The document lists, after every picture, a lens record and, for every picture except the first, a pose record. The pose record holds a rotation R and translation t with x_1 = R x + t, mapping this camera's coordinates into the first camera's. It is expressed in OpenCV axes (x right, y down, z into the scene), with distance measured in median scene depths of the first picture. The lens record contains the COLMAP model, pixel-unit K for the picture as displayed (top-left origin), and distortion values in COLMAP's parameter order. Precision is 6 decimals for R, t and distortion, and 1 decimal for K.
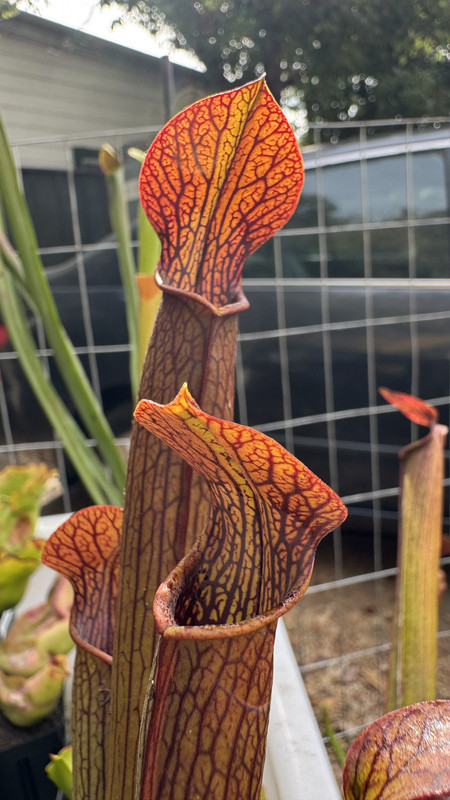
lens RADIAL K [[593.8, 0, 225.0], [0, 593.8, 400.0], [0, 0, 1]] dist [0.004775, -0.005841]
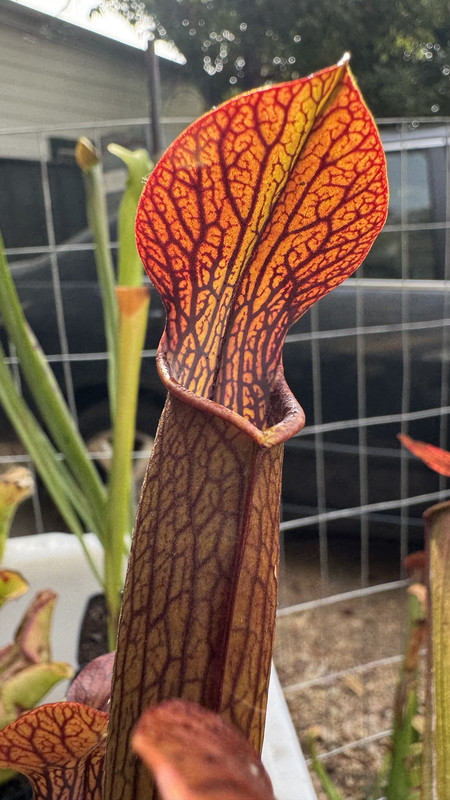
lens RADIAL K [[593.8, 0, 225.0], [0, 593.8, 400.0], [0, 0, 1]] dist [0.004775, -0.005841]
pose [[0.999204, 0.007973, 0.039076, -0.067814], [-0.008324, 0.999926, 0.008830, -0.170898], [-0.039003, -0.009149, 0.999197, 0.335854]]
